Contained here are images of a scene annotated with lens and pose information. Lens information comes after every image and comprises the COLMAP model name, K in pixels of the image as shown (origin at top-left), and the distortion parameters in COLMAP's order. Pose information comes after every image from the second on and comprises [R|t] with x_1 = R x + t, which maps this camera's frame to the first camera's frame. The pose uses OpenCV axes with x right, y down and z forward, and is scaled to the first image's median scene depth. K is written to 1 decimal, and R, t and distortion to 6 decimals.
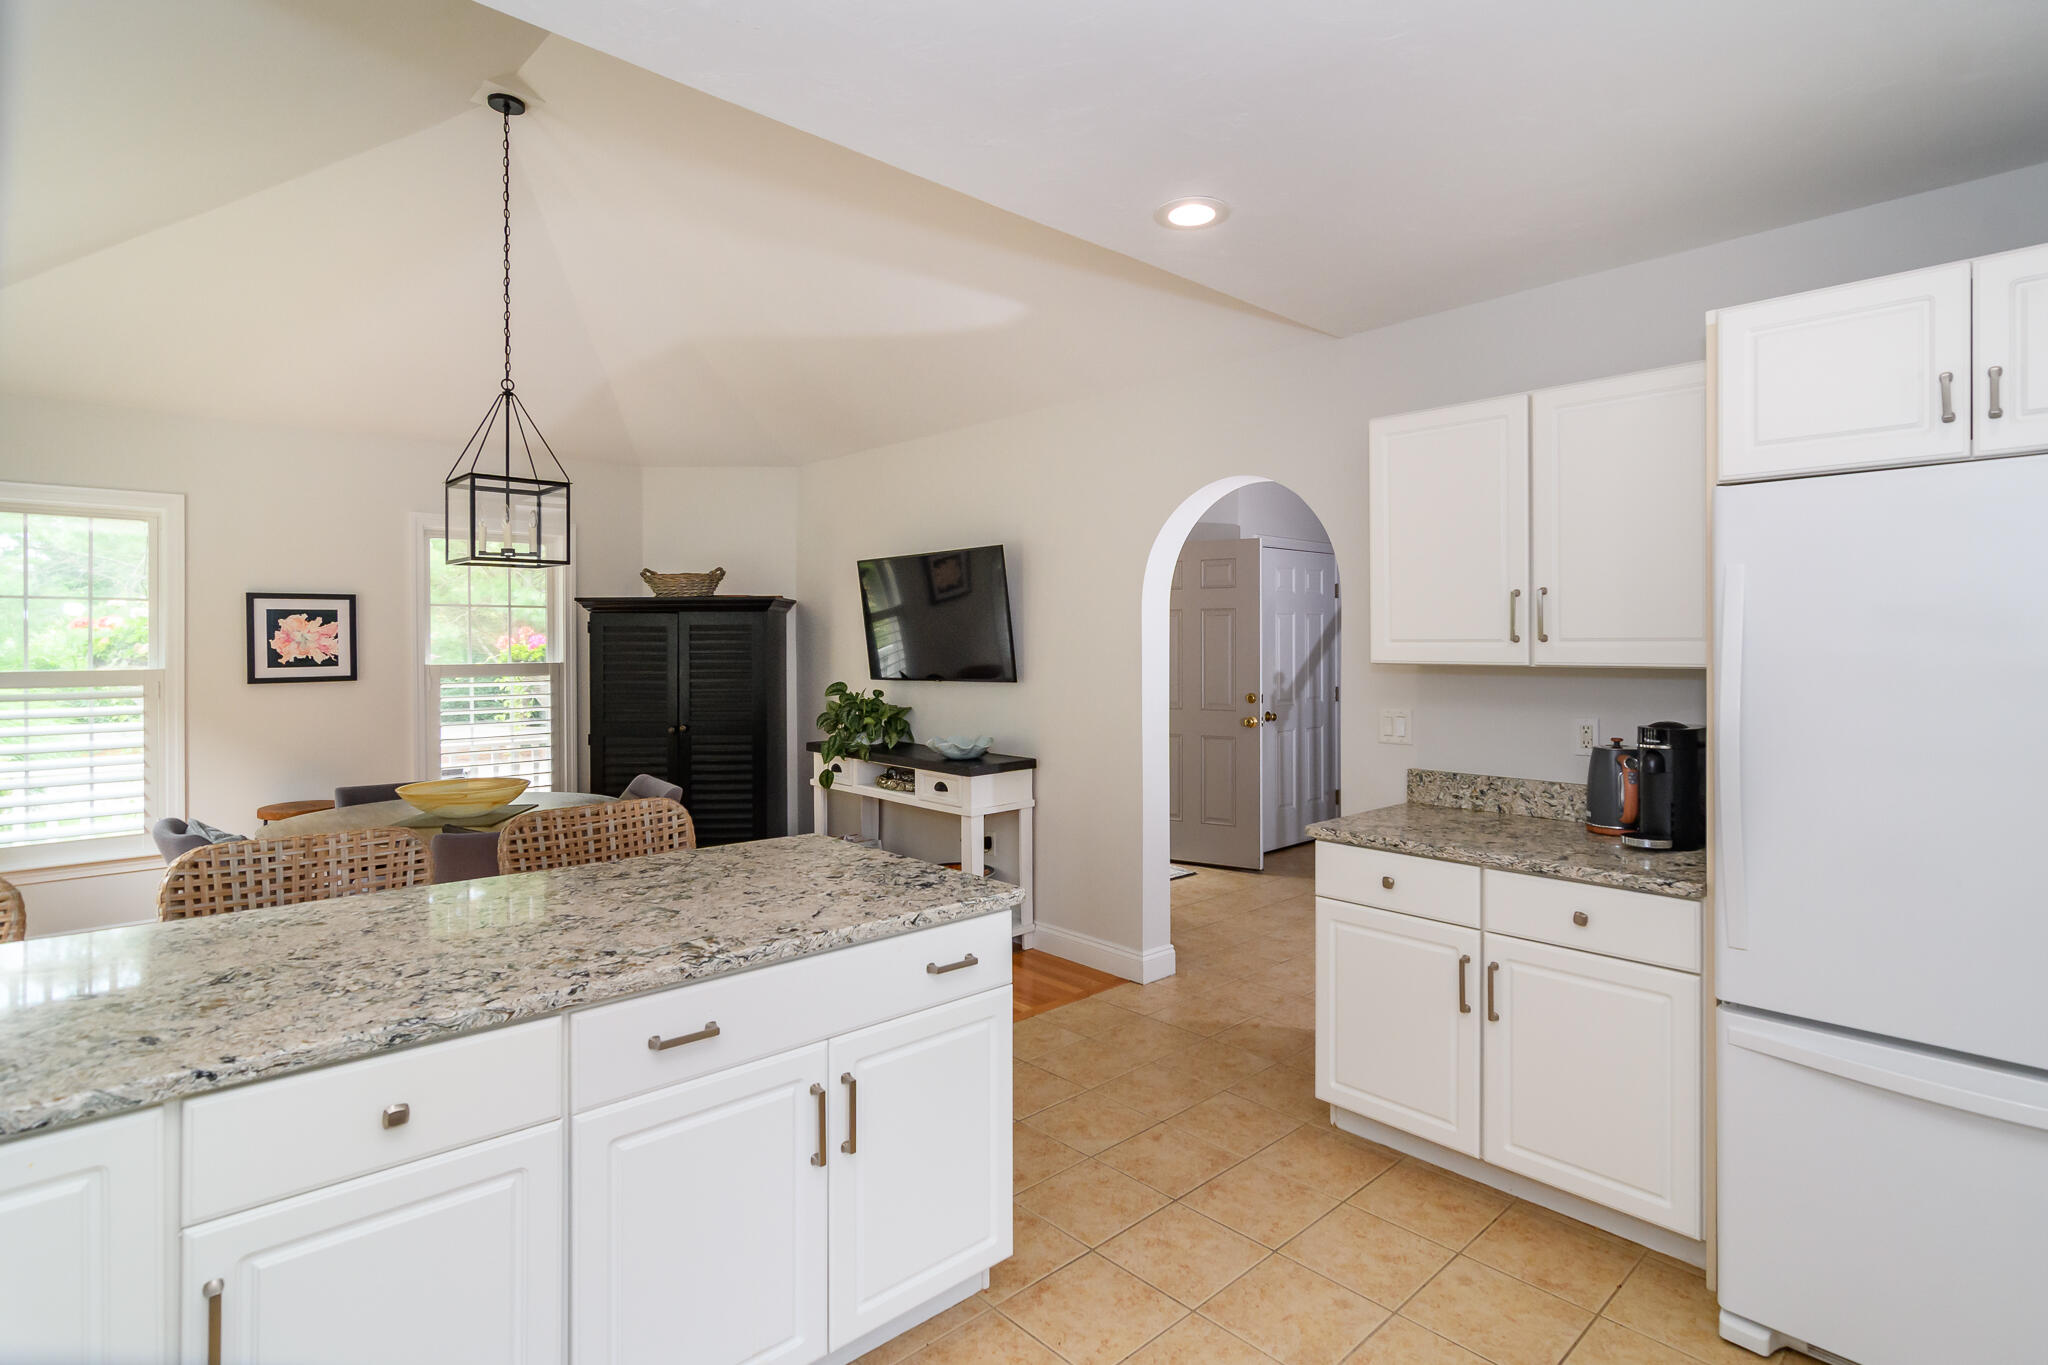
lens RADIAL K [[1005.0, 0, 1024.0], [0, 1005.0, 682.5], [0, 0, 1]] dist [-0.001117, -0.000105]
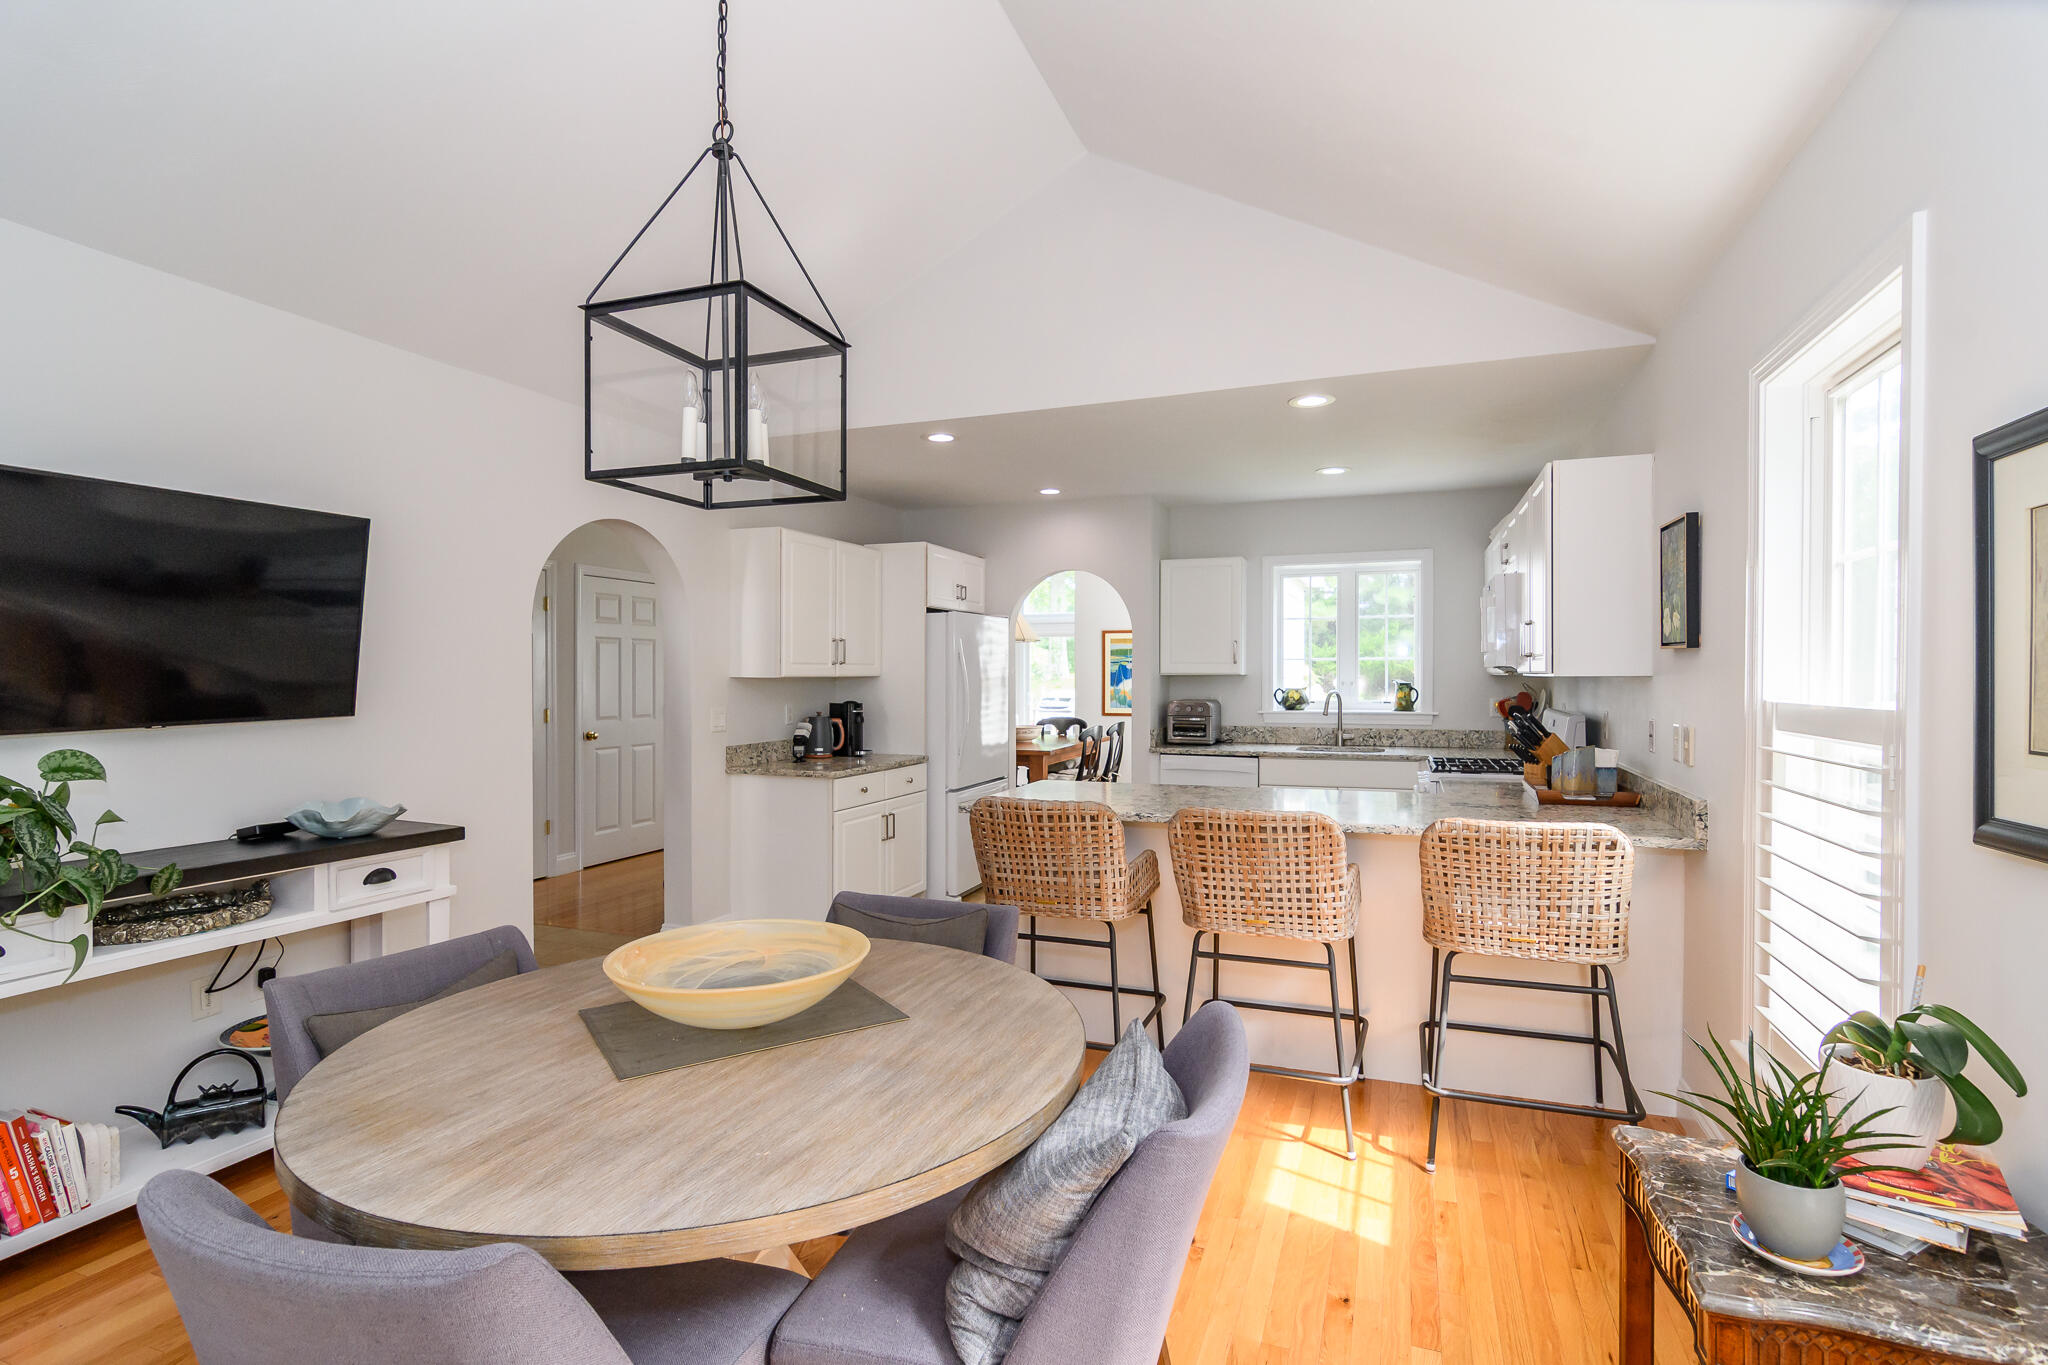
lens RADIAL K [[1005.0, 0, 1024.0], [0, 1005.0, 682.5], [0, 0, 1]] dist [-0.001117, -0.000105]
pose [[-0.454041, -0.008912, 0.890936, -1.269741], [0.028043, 0.999312, 0.024288, -0.039196], [-0.890539, 0.036012, -0.453479, 1.360419]]
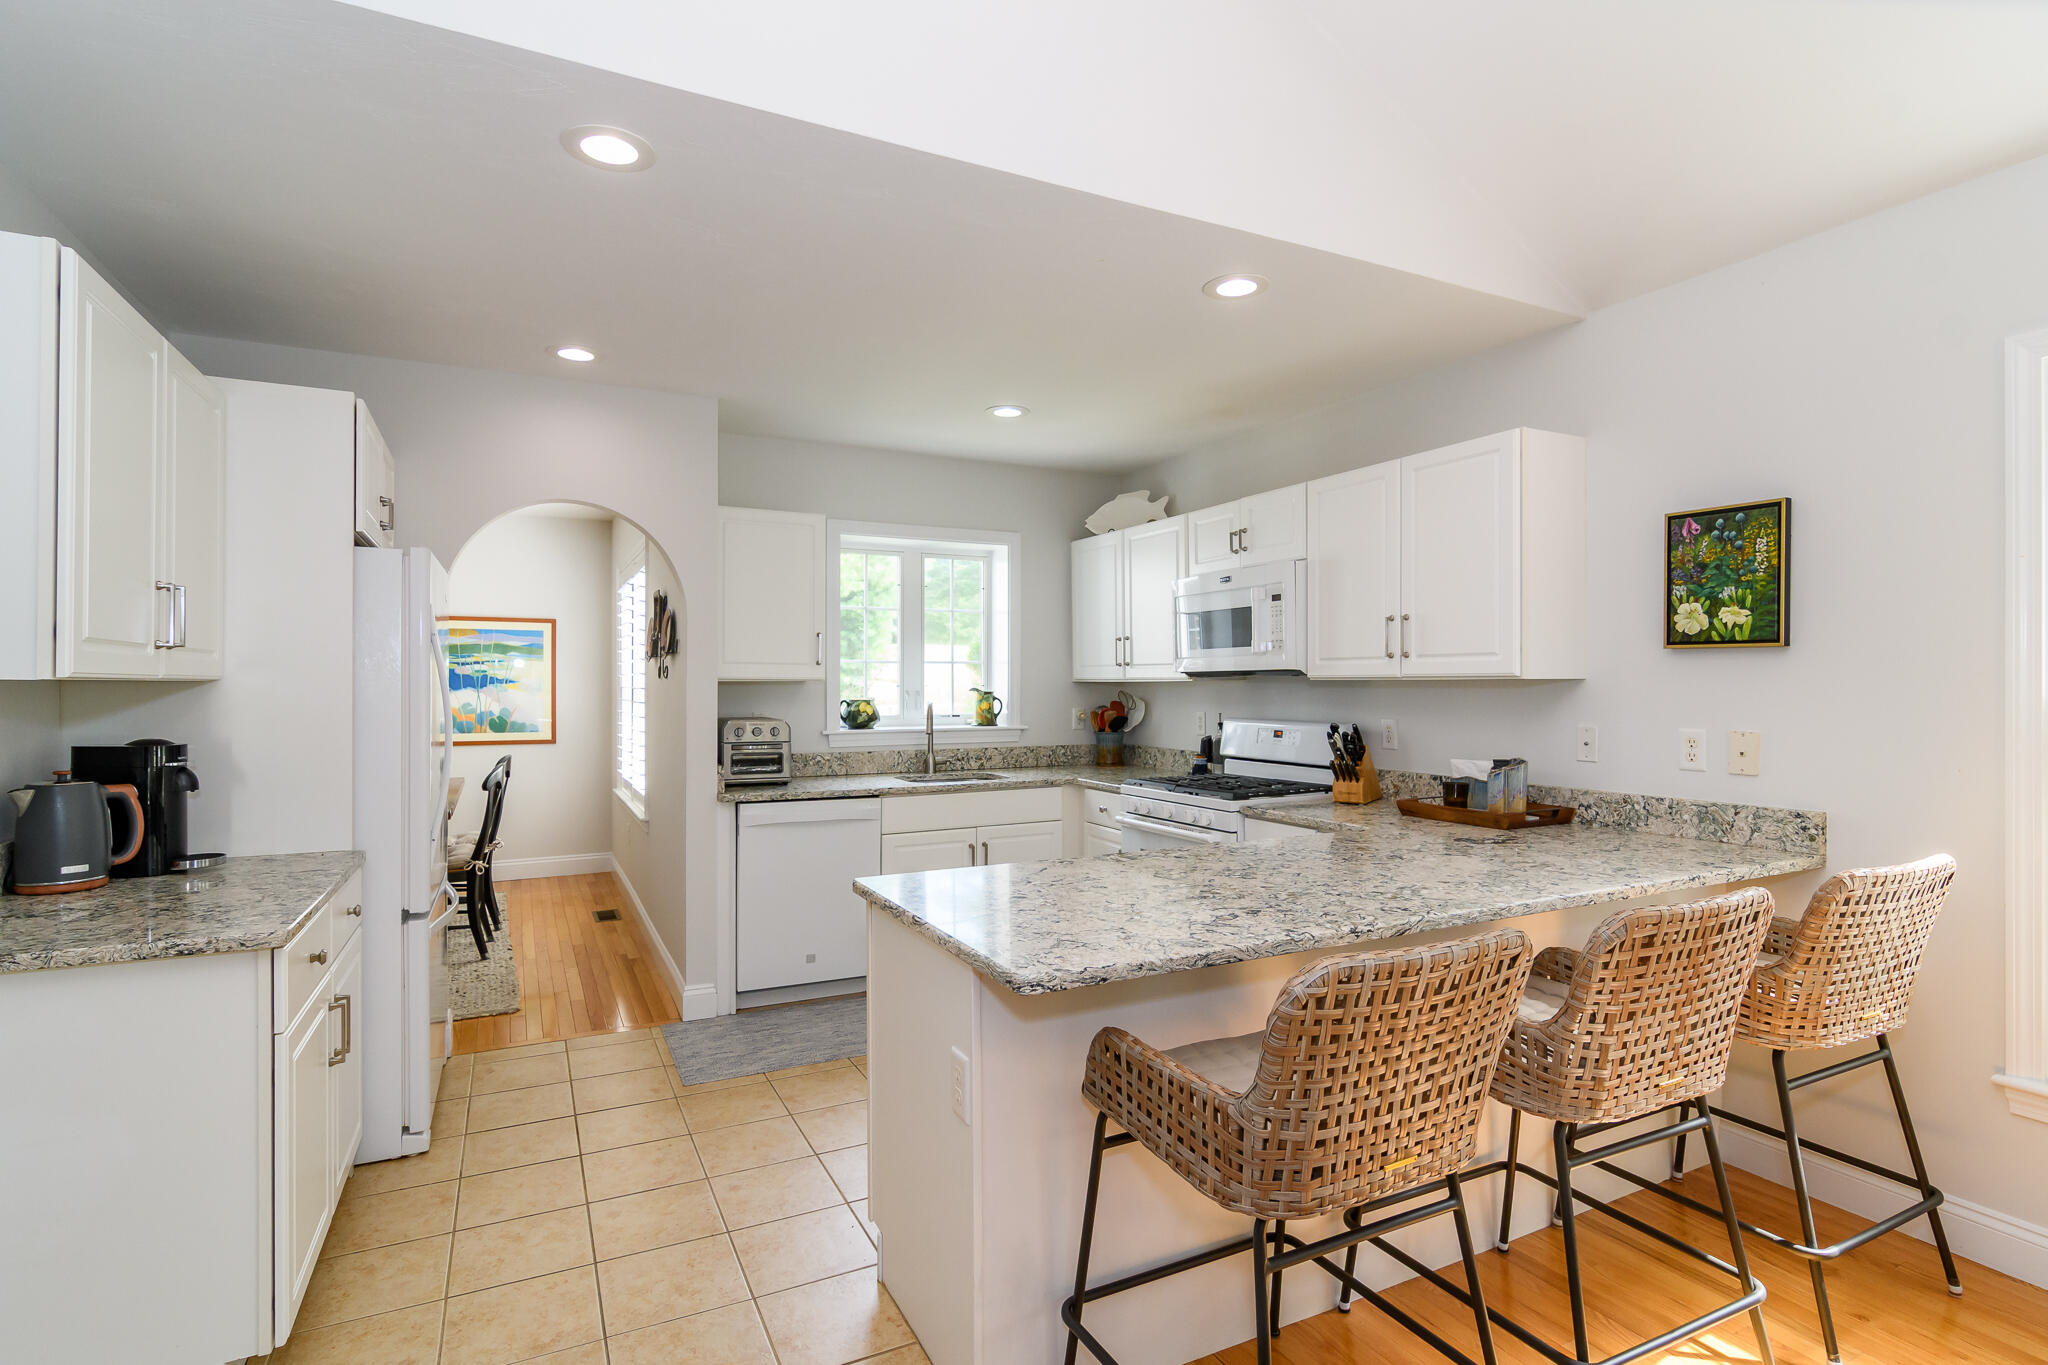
lens RADIAL K [[1017.3, 0, 1024.0], [0, 1017.3, 682.5], [0, 0, 1]] dist [-0.000943, -0.000113]
pose [[-0.961954, 0.000101, 0.273210, -0.327132], [0.007817, 0.999601, 0.027153, -0.028521], [-0.273098, 0.028256, -0.961571, 1.368815]]
